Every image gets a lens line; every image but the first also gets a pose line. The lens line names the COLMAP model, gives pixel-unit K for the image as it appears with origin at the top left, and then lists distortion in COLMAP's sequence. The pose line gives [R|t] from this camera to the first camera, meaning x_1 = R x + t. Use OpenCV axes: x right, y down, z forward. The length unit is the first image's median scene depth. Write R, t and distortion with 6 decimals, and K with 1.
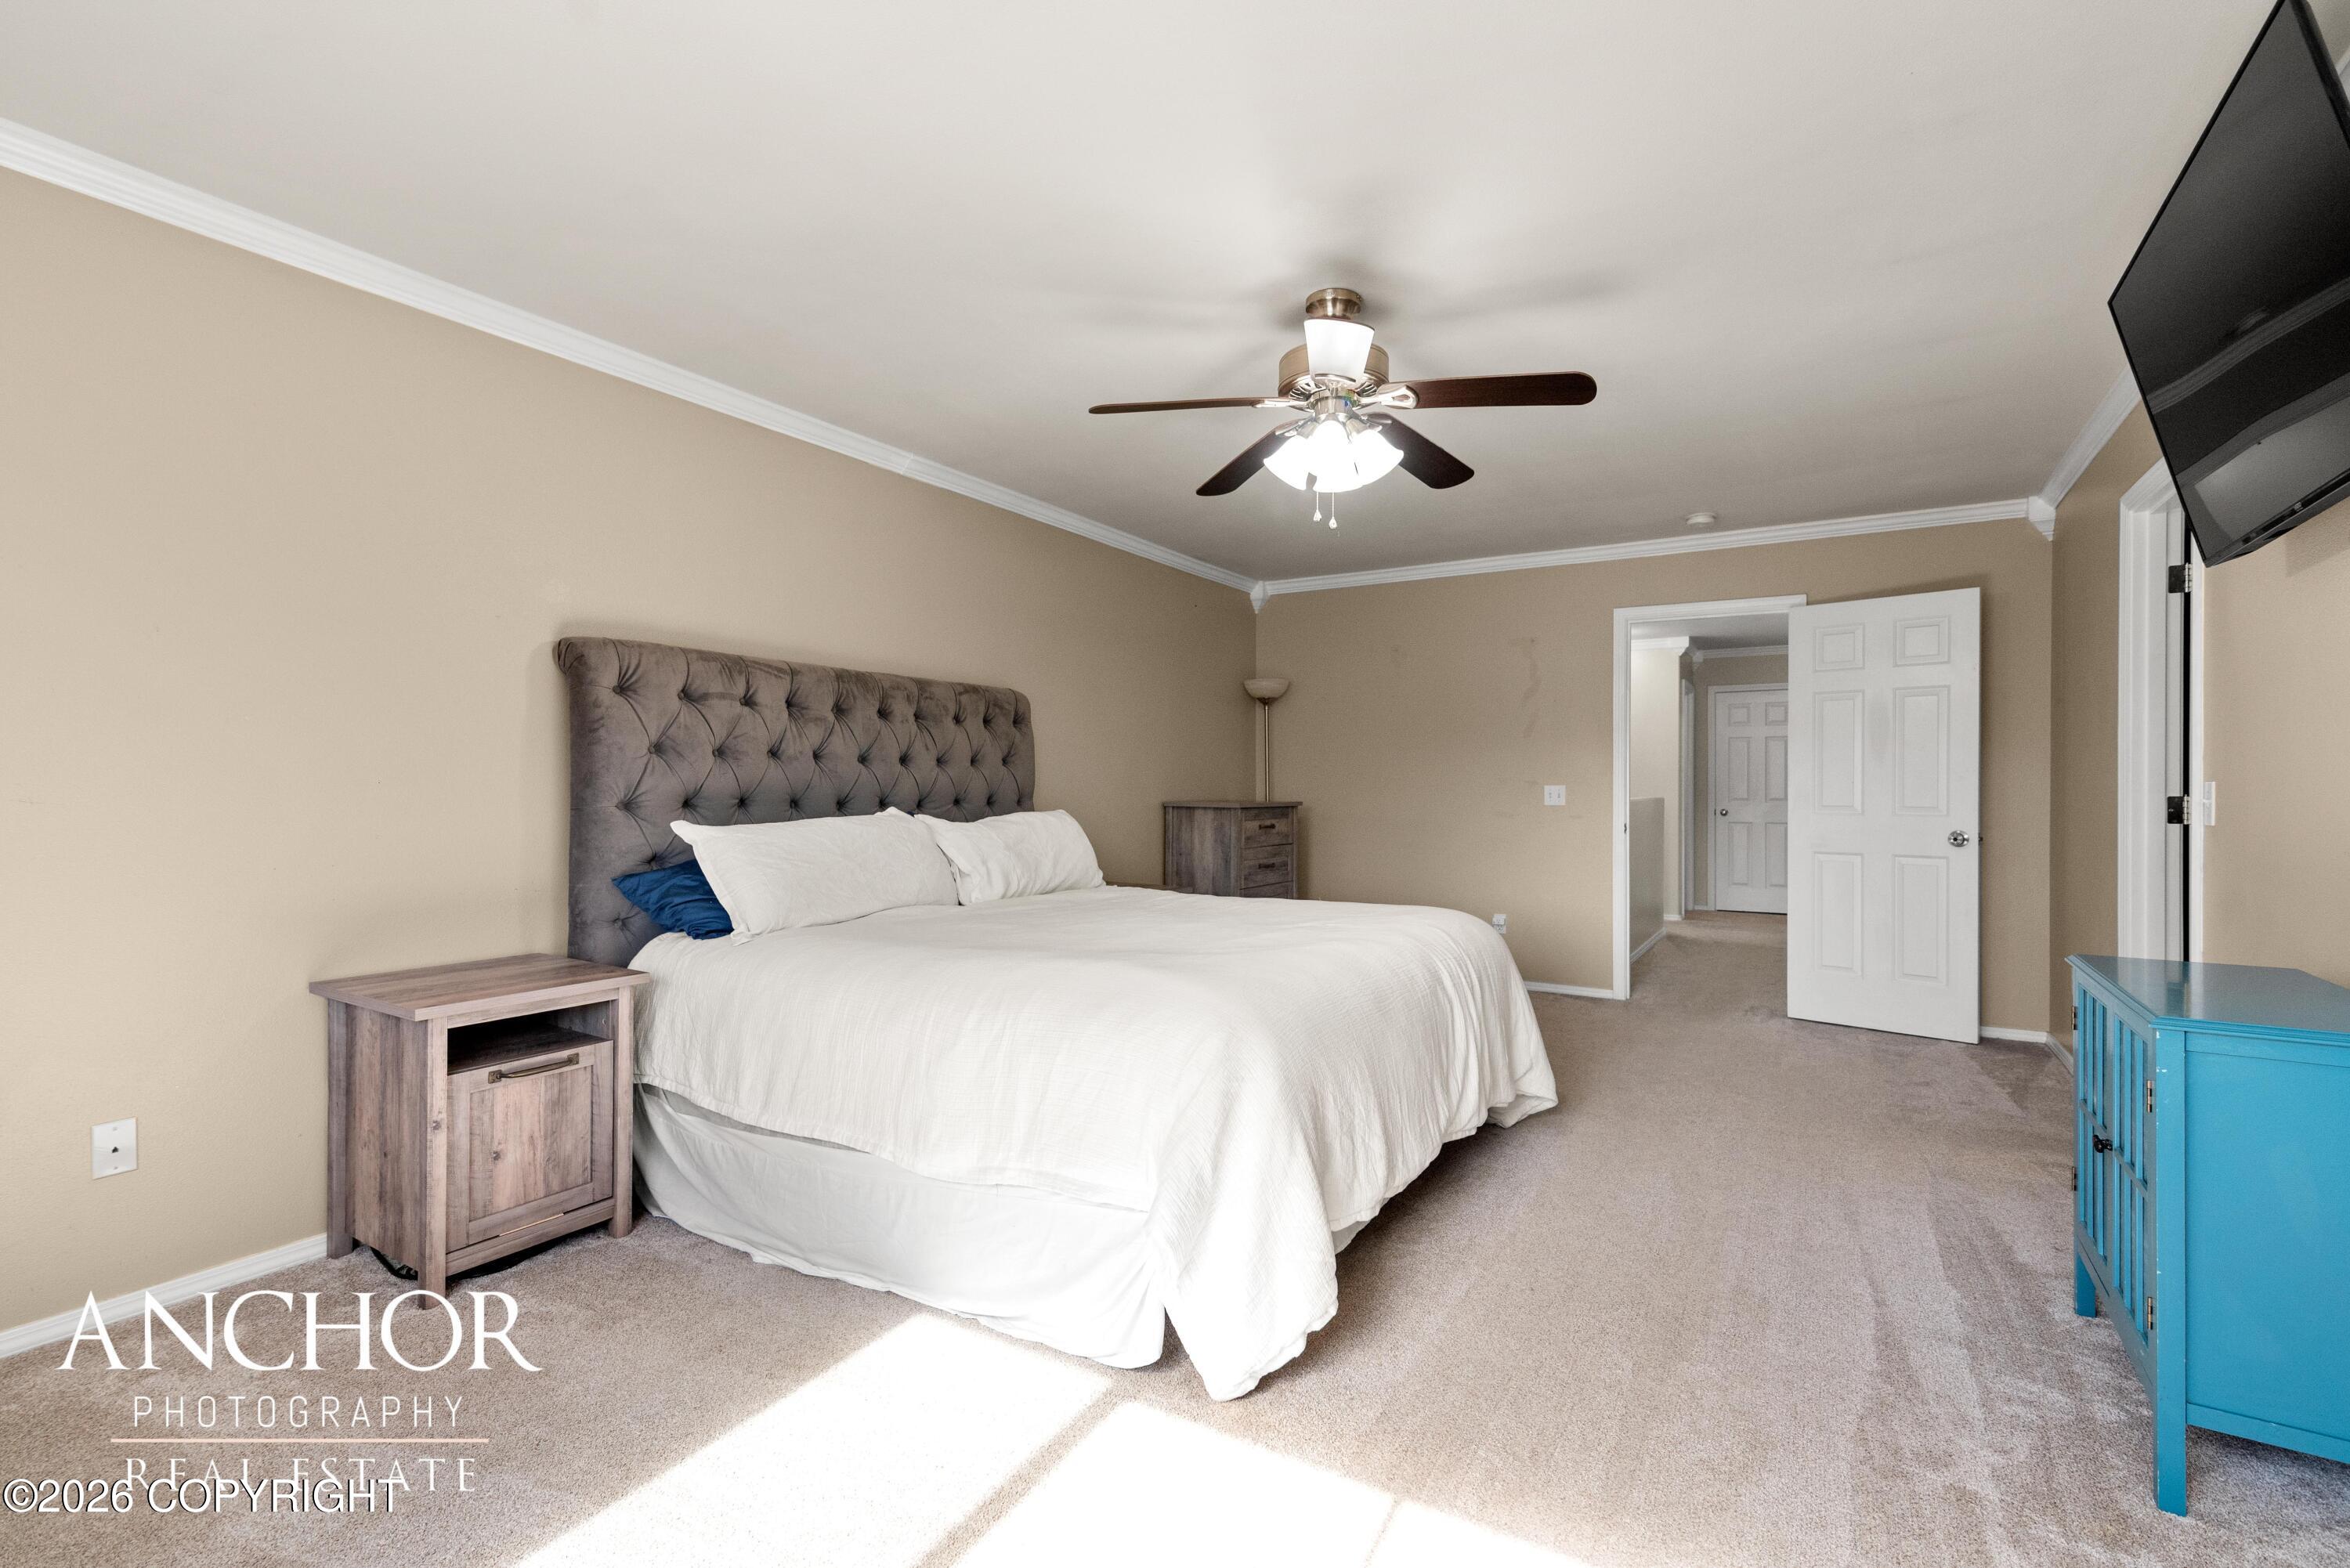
lens RADIAL K [[1082.7, 0, 1175.0], [0, 1082.7, 784.0], [0, 0, 1]] dist [0.000670, 0.000250]
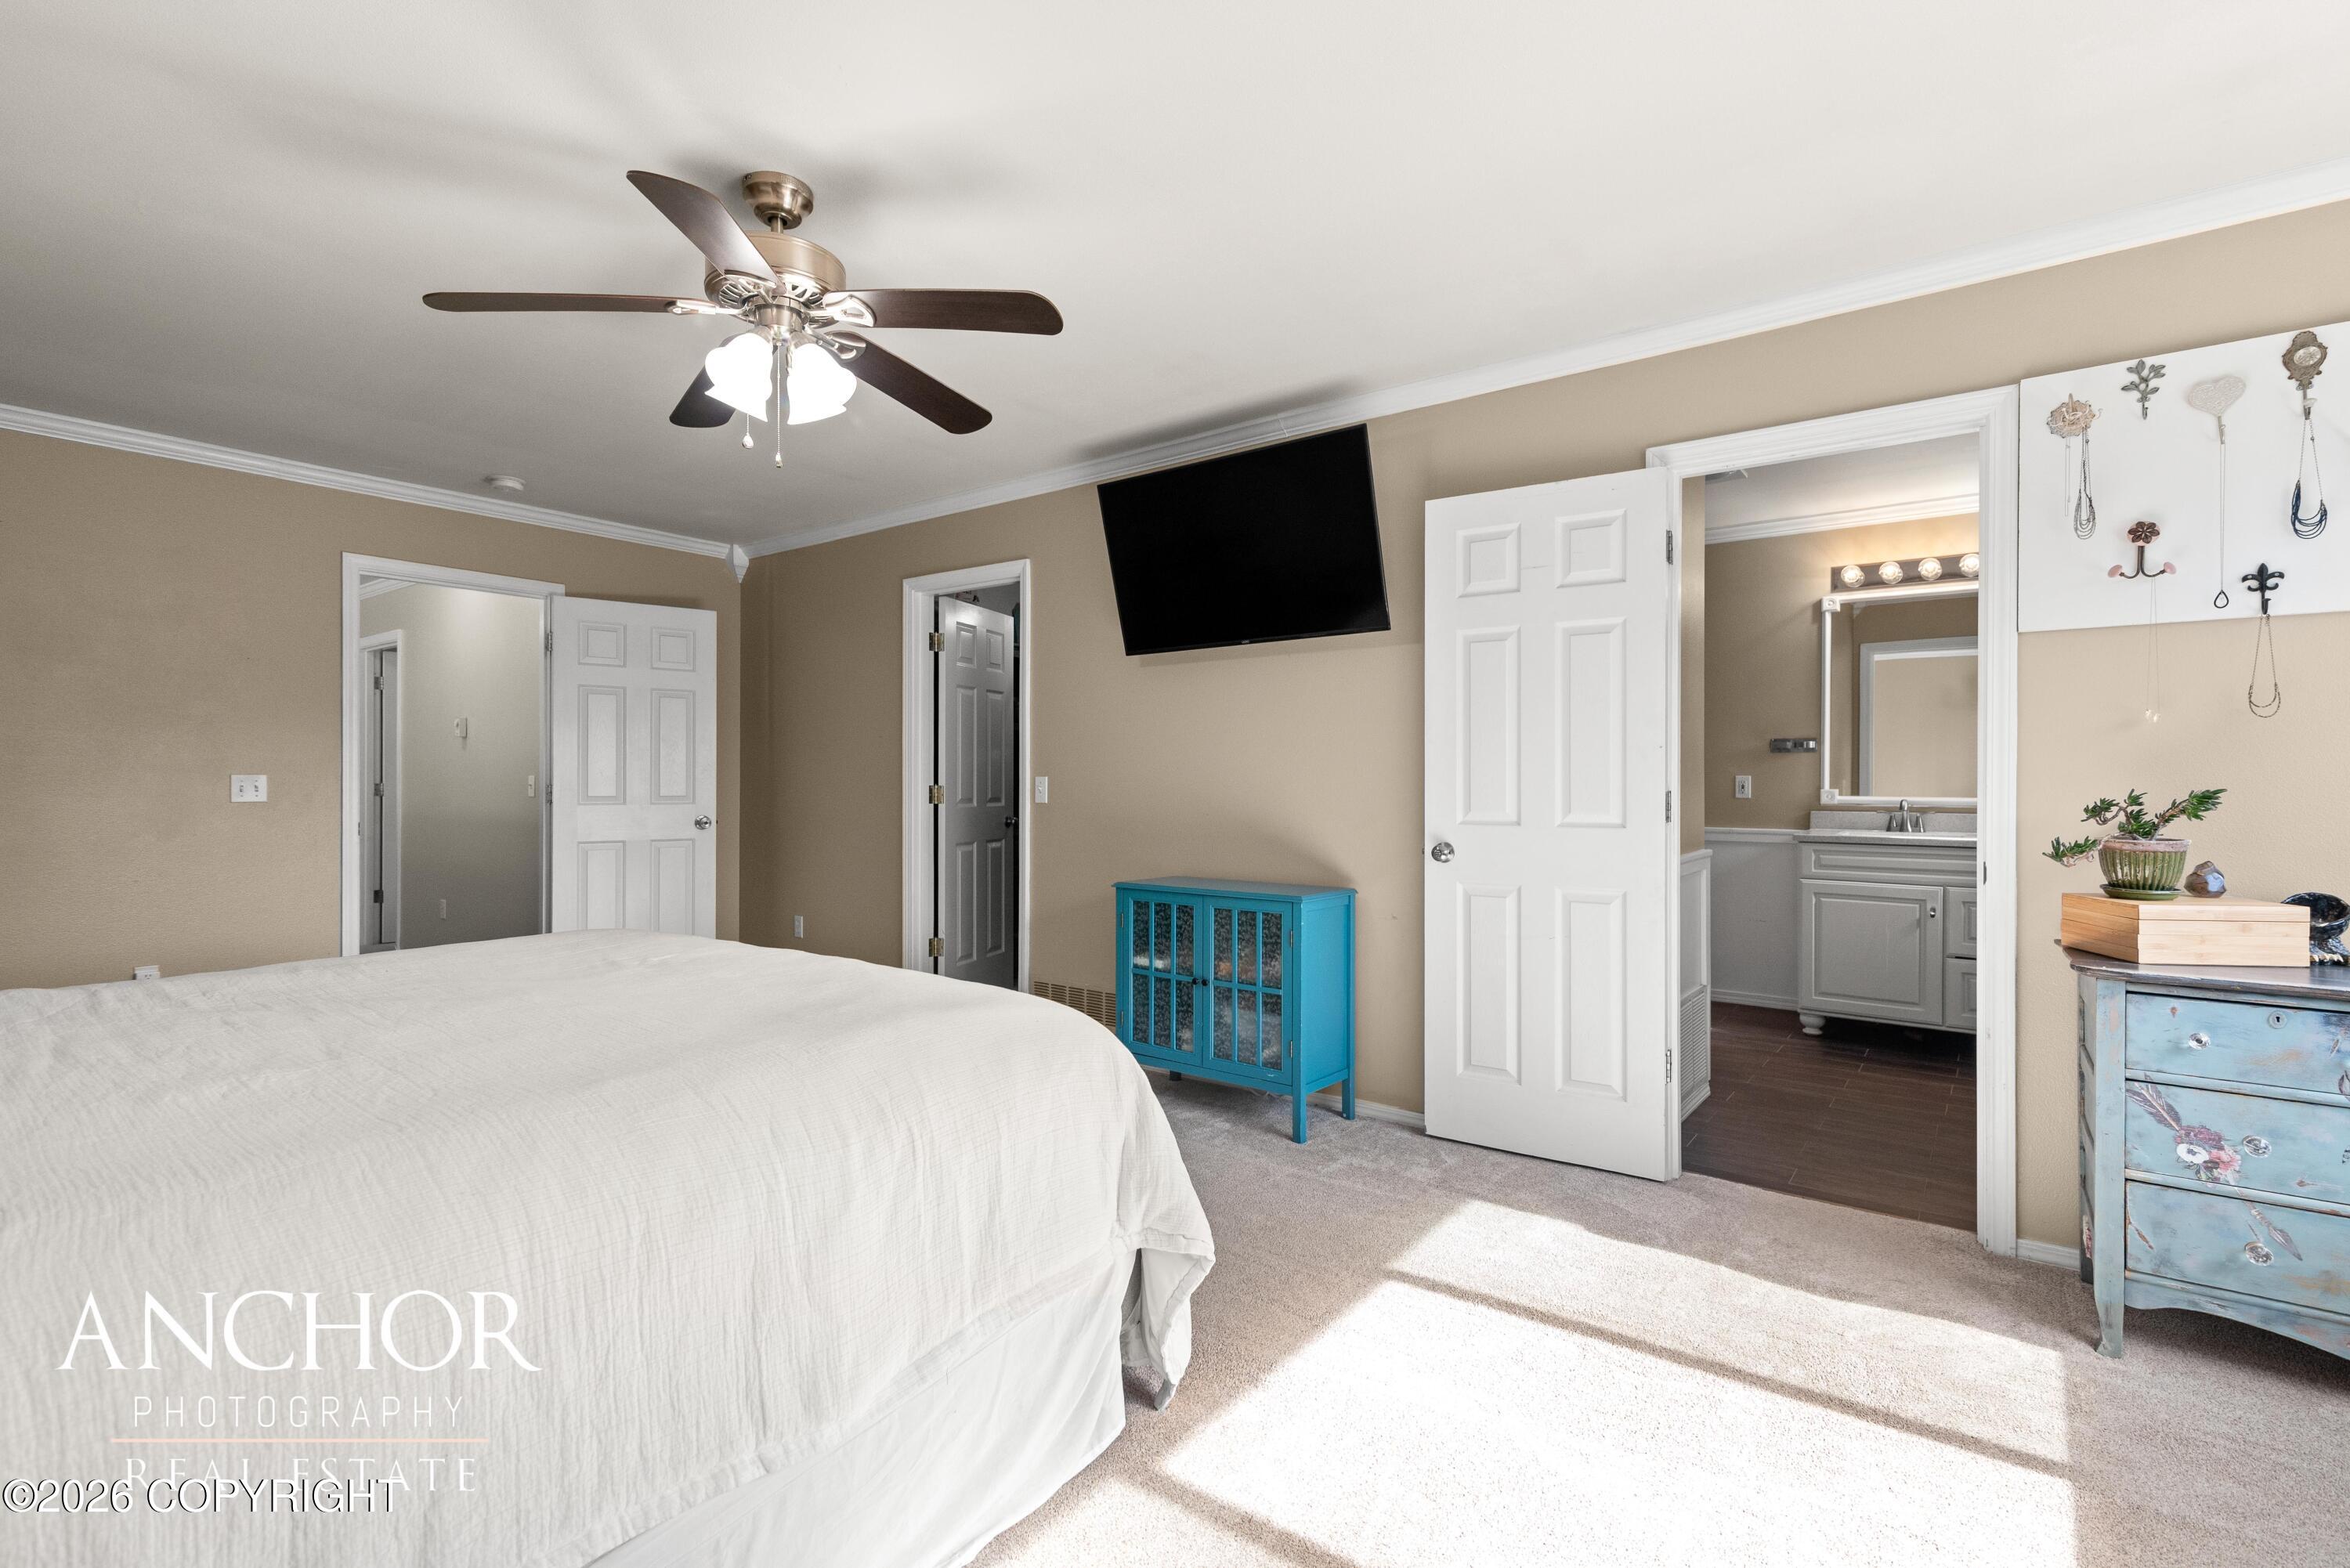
lens RADIAL K [[1083.4, 0, 1175.0], [0, 1083.4, 784.0], [0, 0, 1]] dist [0.000777, 0.000046]
pose [[0.097632, -0.003130, 0.995218, -0.392755], [-0.006005, 0.999975, 0.003734, 0.001291], [-0.995204, -0.006341, 0.097611, 0.376858]]
